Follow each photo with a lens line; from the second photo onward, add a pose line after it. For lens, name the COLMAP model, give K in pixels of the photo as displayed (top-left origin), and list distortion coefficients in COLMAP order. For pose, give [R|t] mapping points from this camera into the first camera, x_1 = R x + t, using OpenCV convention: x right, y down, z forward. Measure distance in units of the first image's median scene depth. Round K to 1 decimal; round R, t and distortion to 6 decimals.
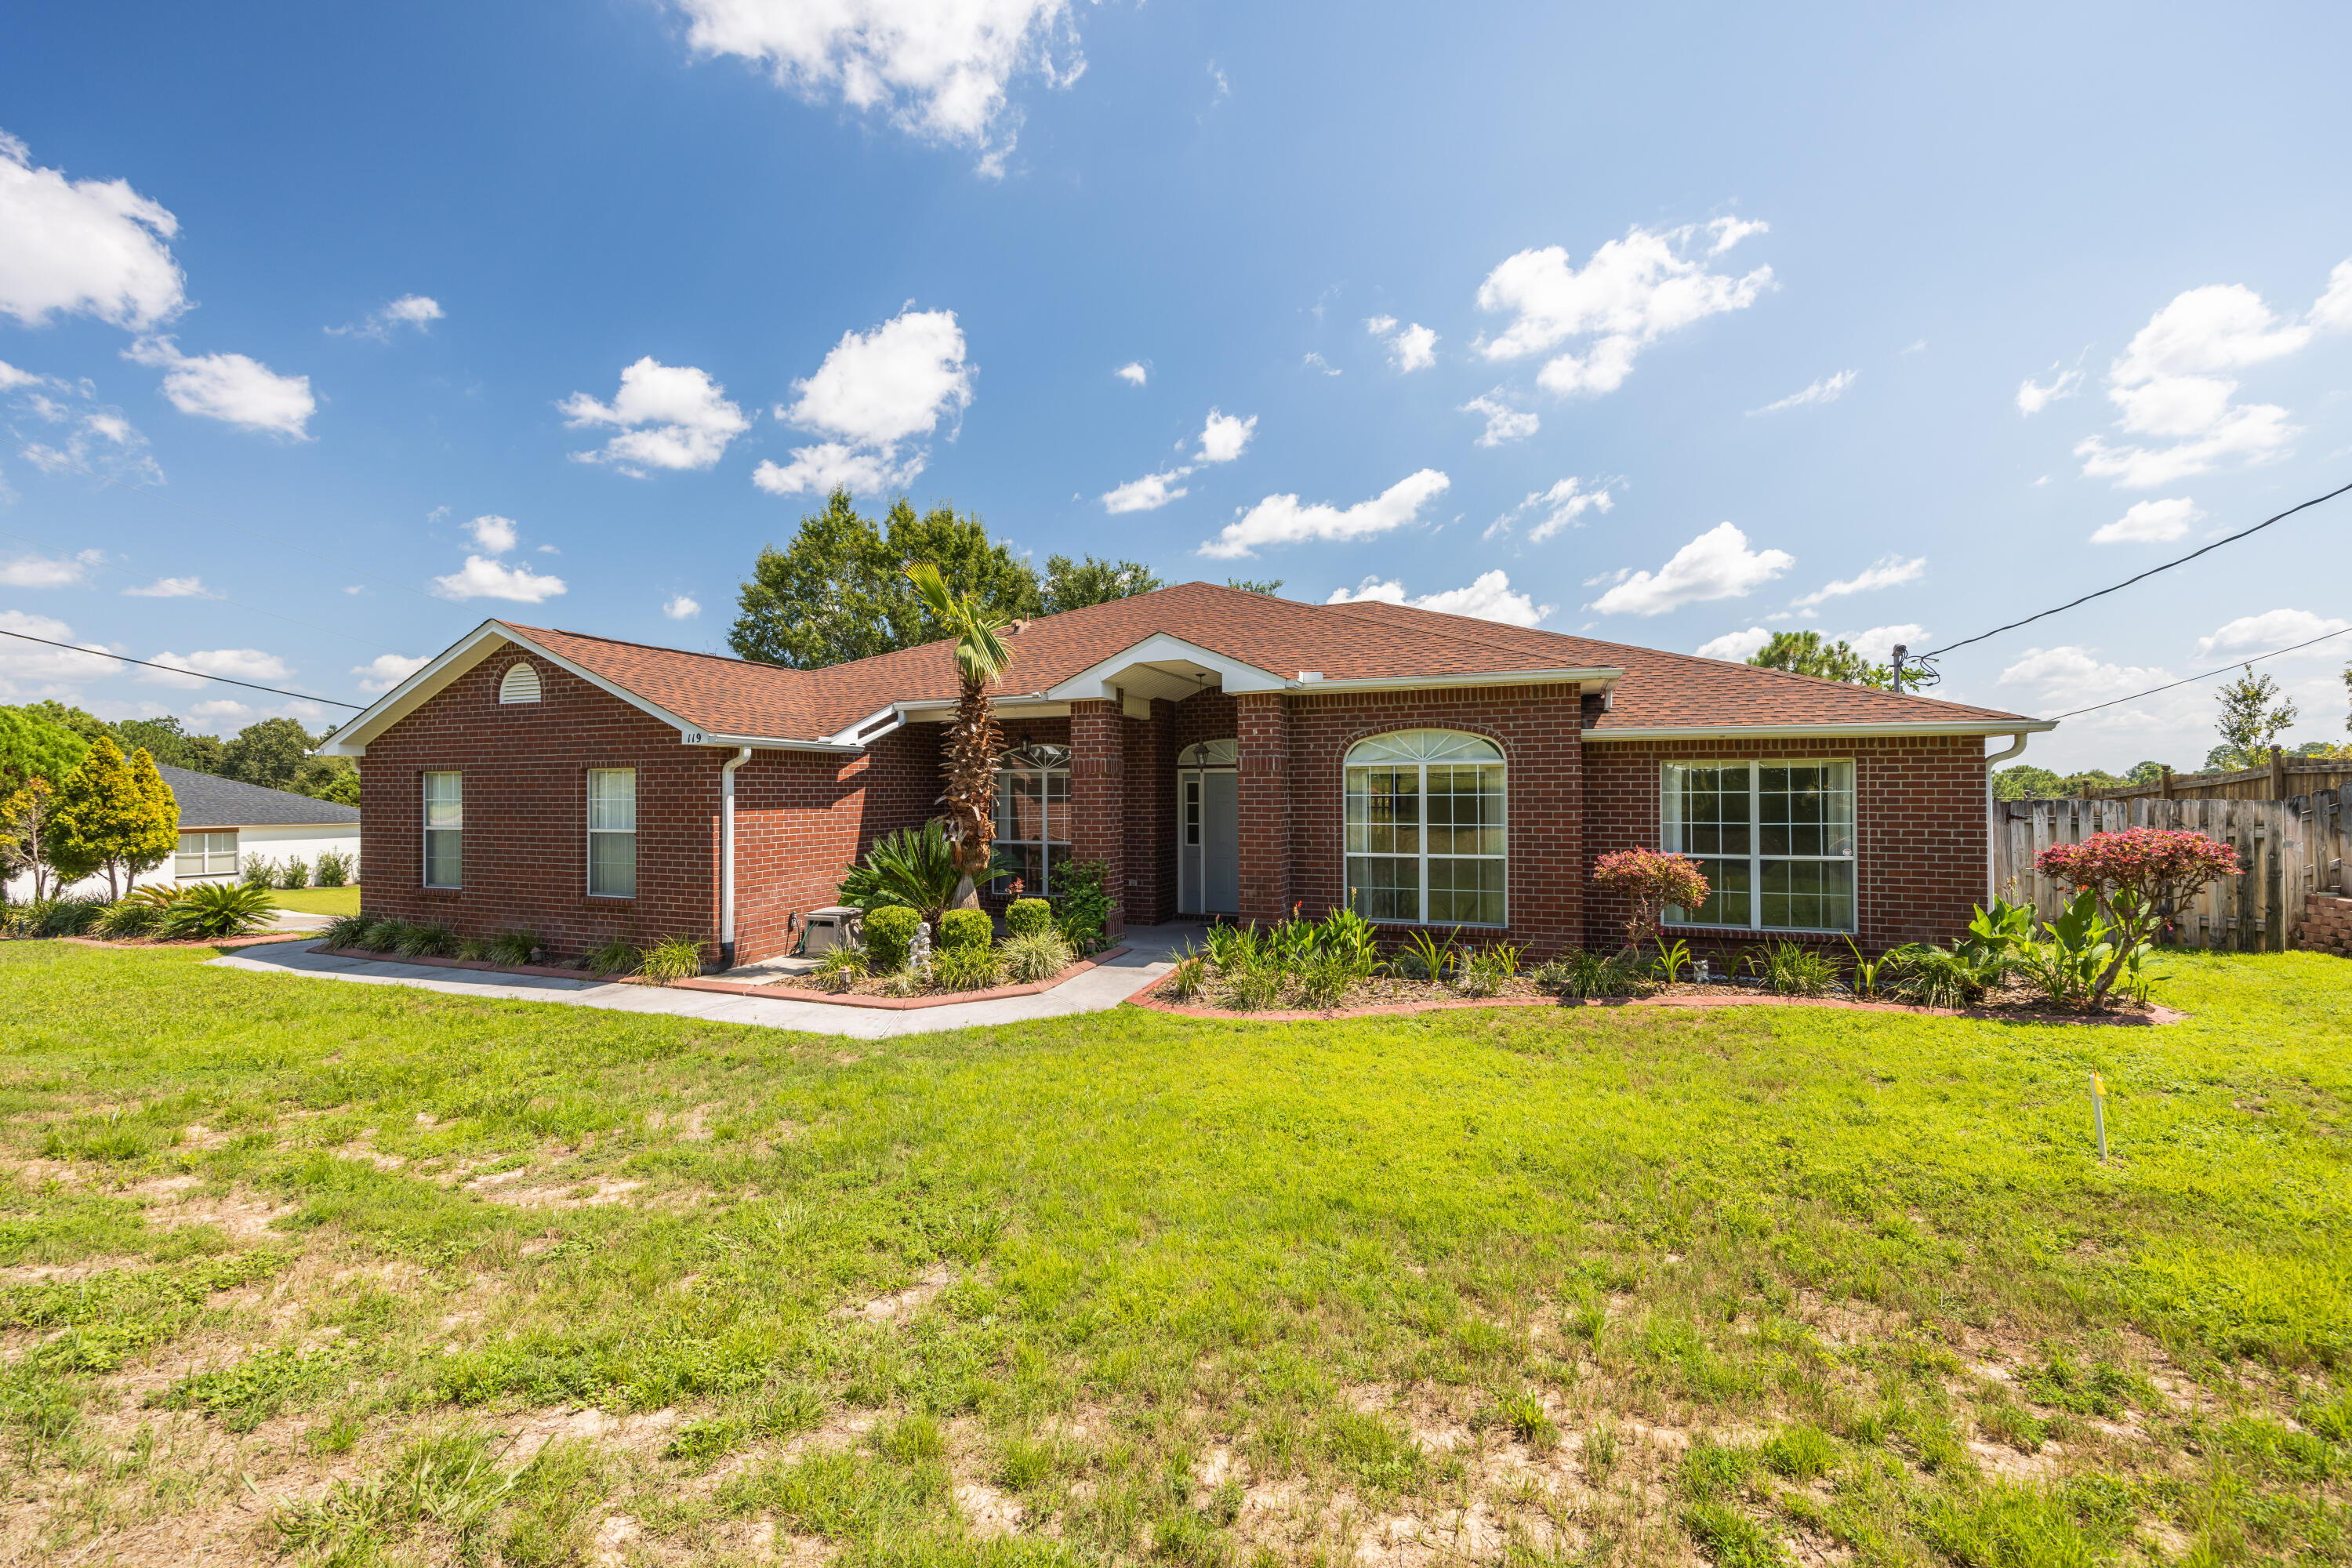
lens RADIAL K [[936.9, 0, 1176.0], [0, 936.9, 784.0], [0, 0, 1]] dist [-0.001111, 0.000149]
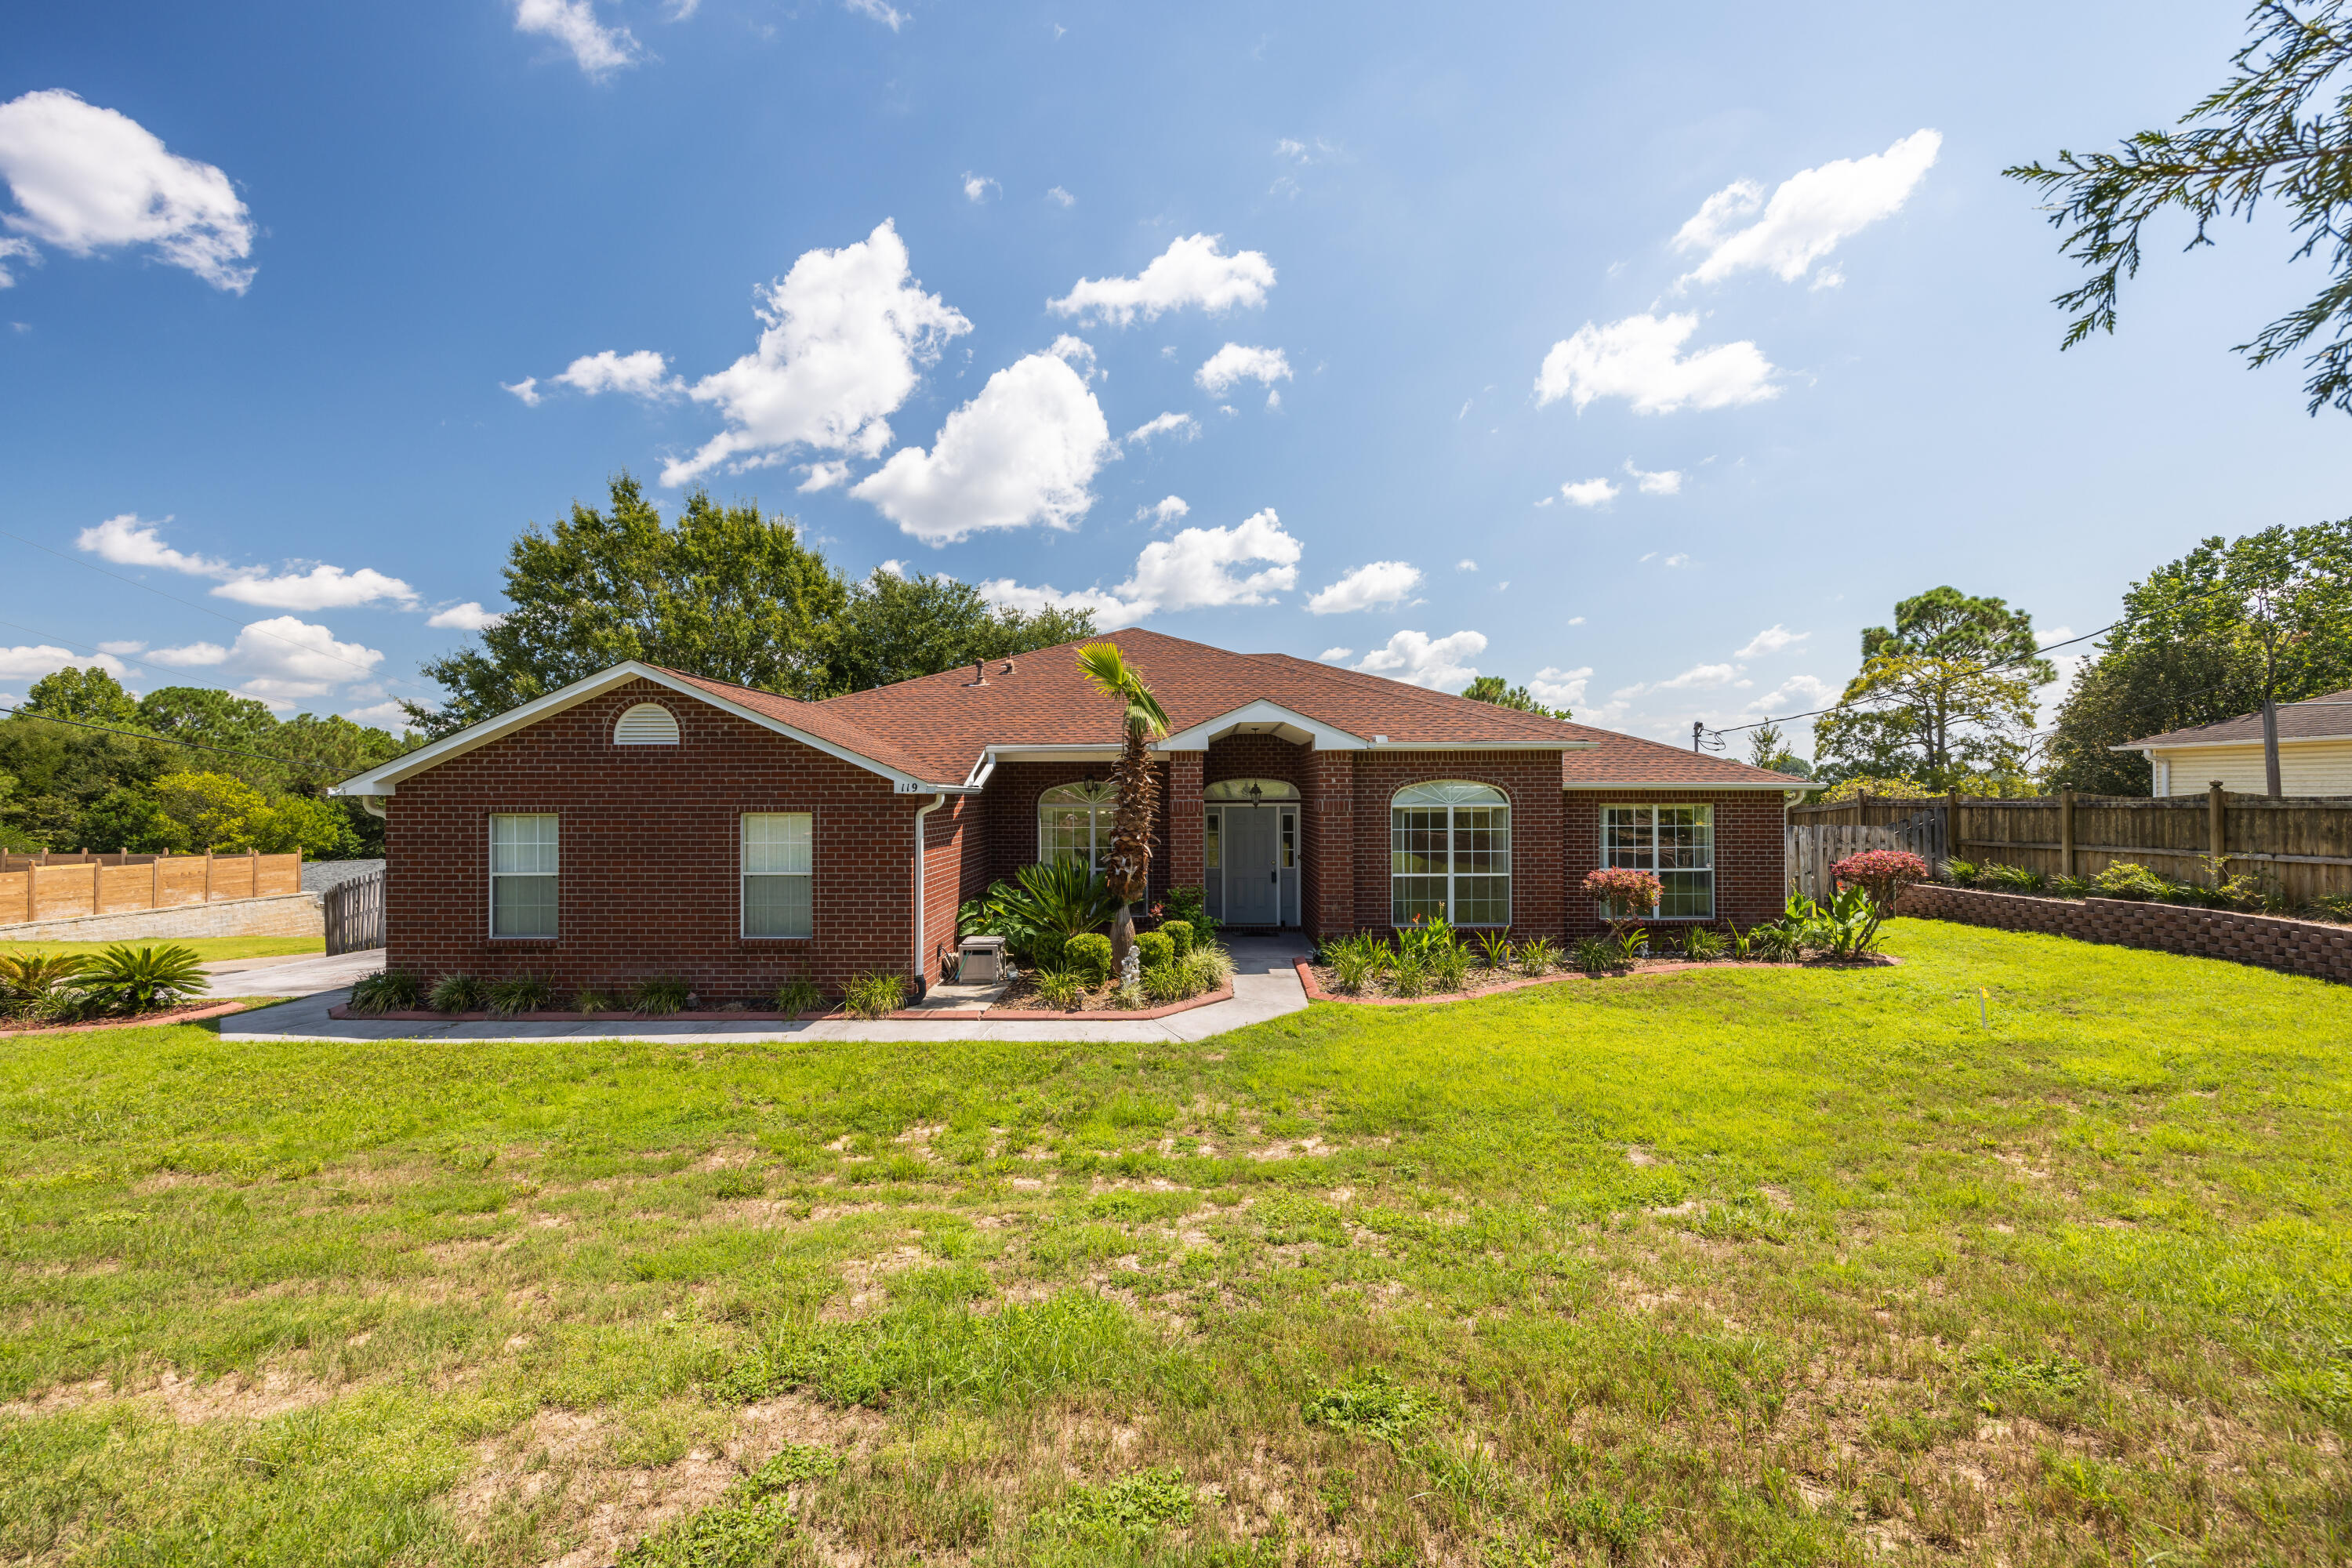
lens RADIAL K [[936.9, 0, 1176.0], [0, 936.9, 784.0], [0, 0, 1]] dist [-0.001111, 0.000149]
pose [[0.938711, 0.003370, 0.344690, -0.563464], [-0.002750, 0.999994, -0.002287, -0.048611], [-0.344695, 0.001199, 0.938714, -0.117103]]
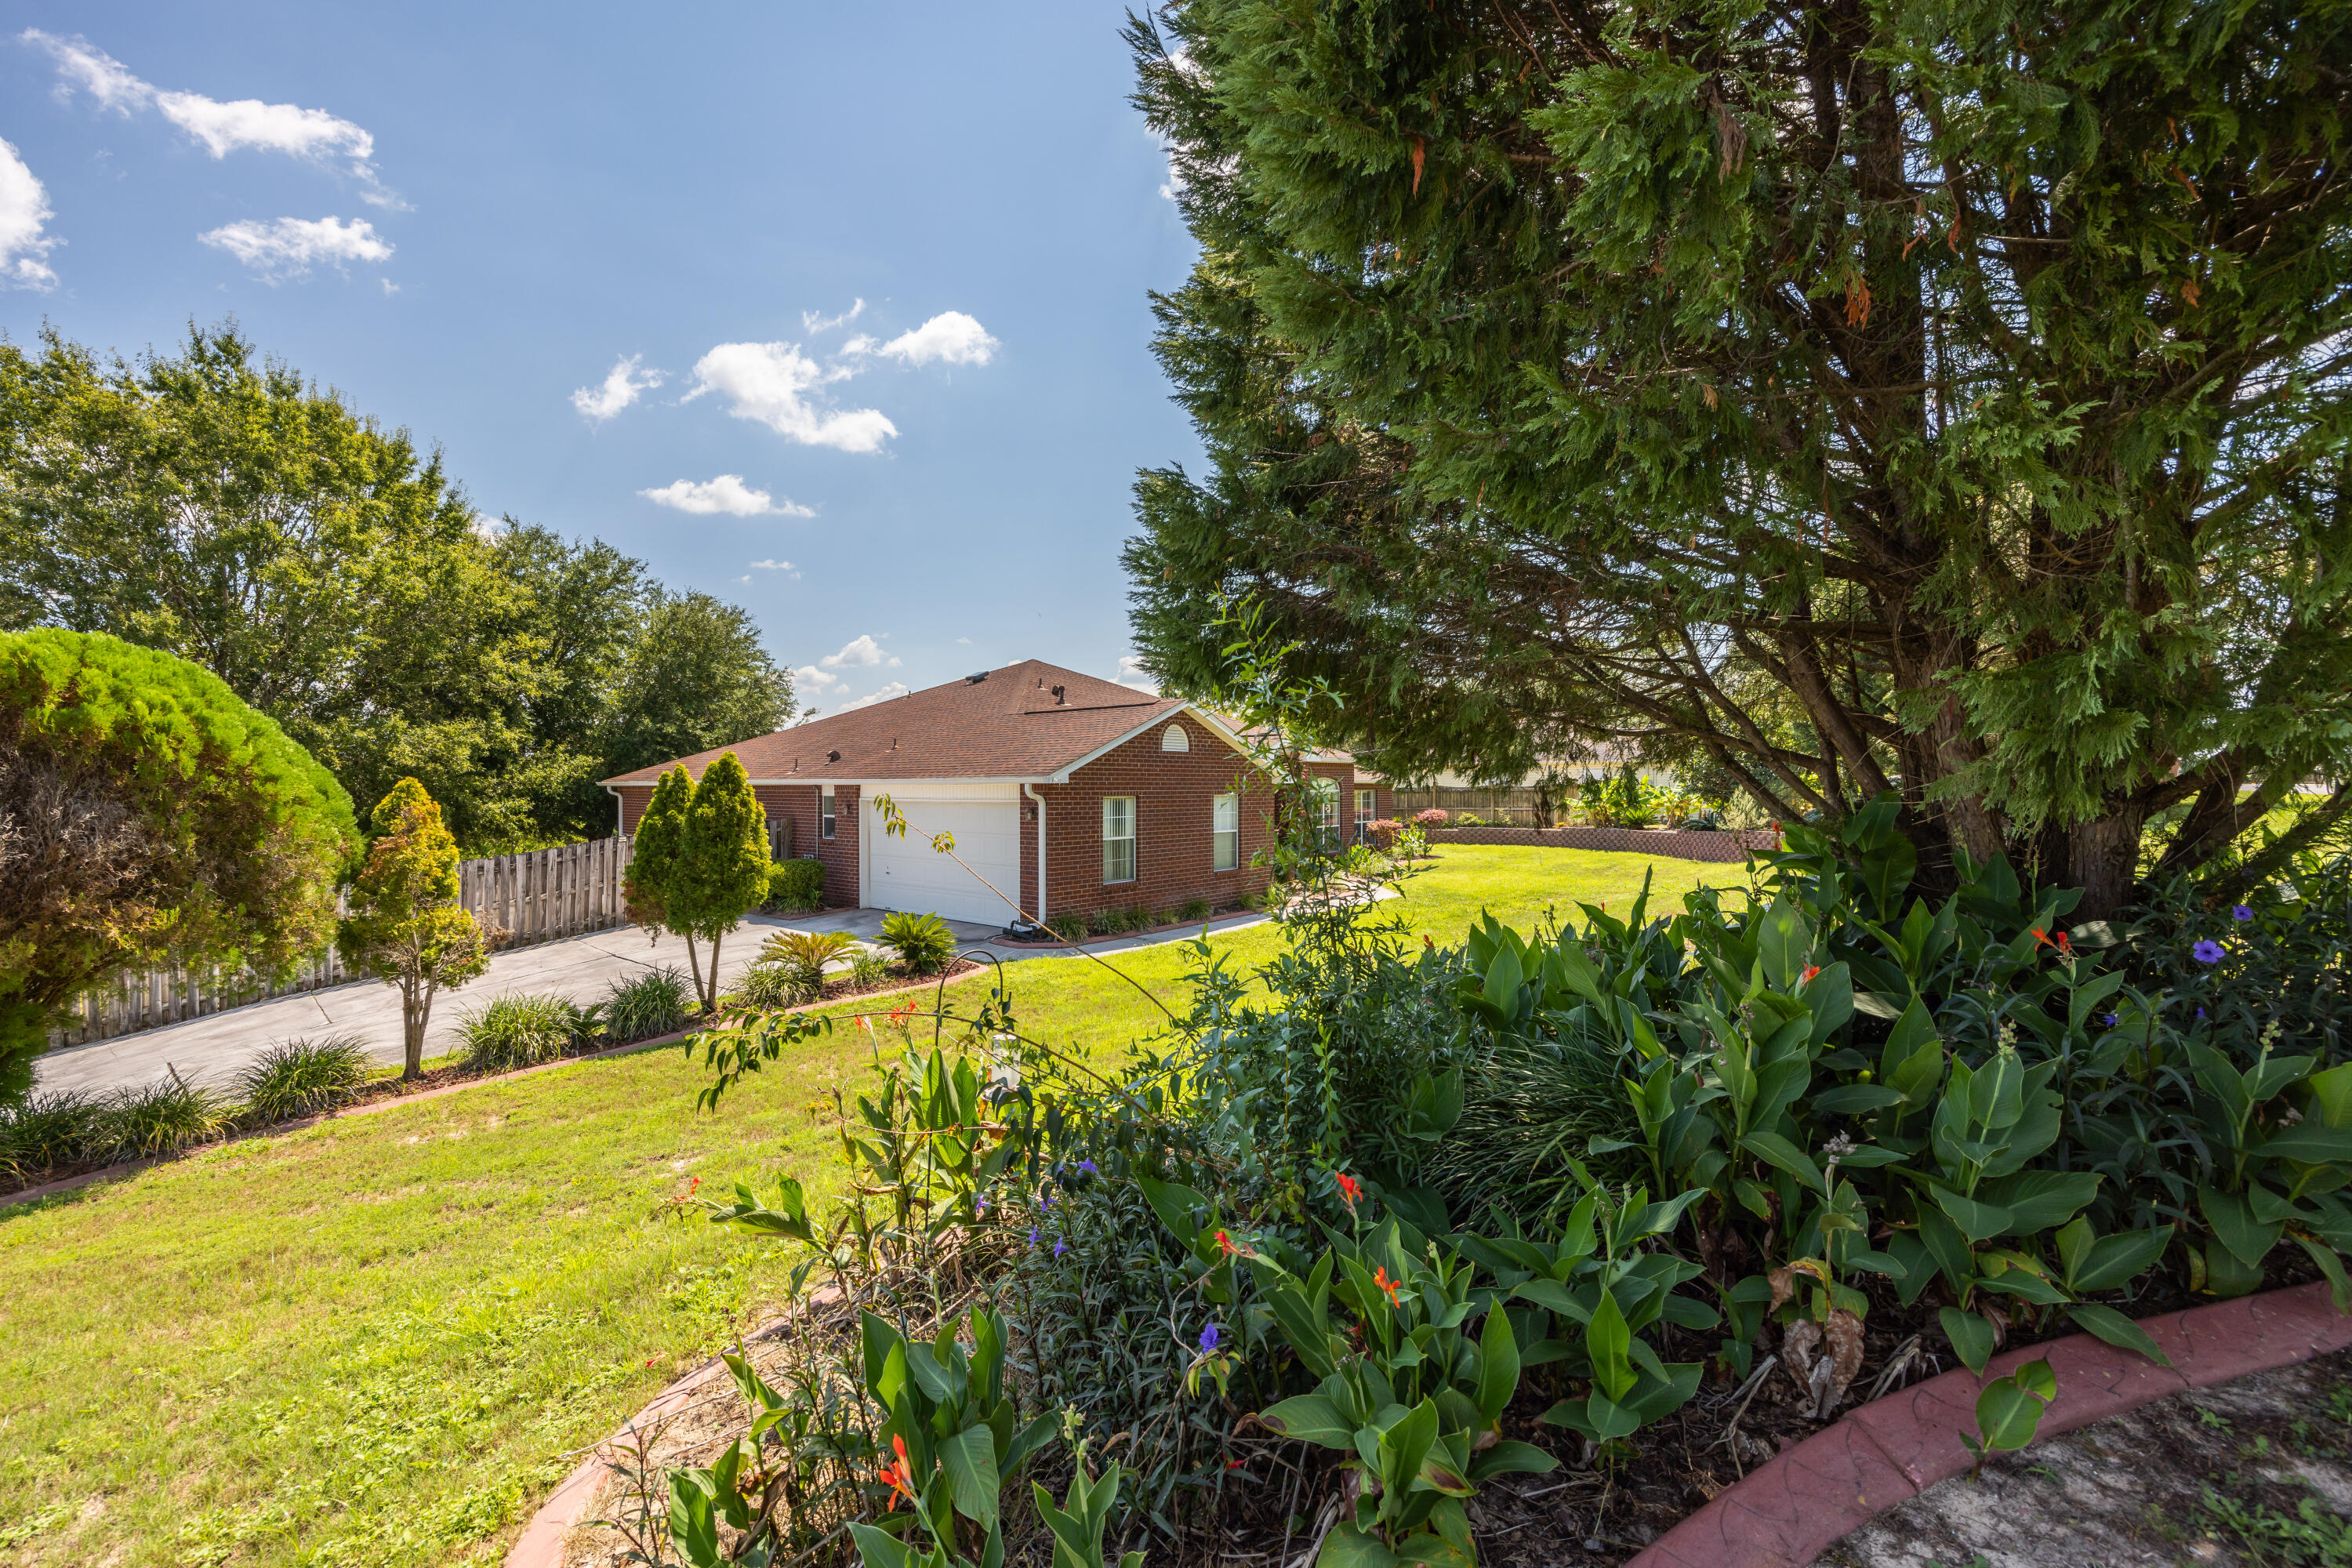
lens RADIAL K [[936.9, 0, 1176.0], [0, 936.9, 784.0], [0, 0, 1]] dist [-0.001111, 0.000149]
pose [[0.289634, 0.011319, 0.957071, -2.354924], [-0.001026, 0.999933, -0.011516, -0.017548], [-0.957137, 0.002353, 0.289626, 0.606370]]
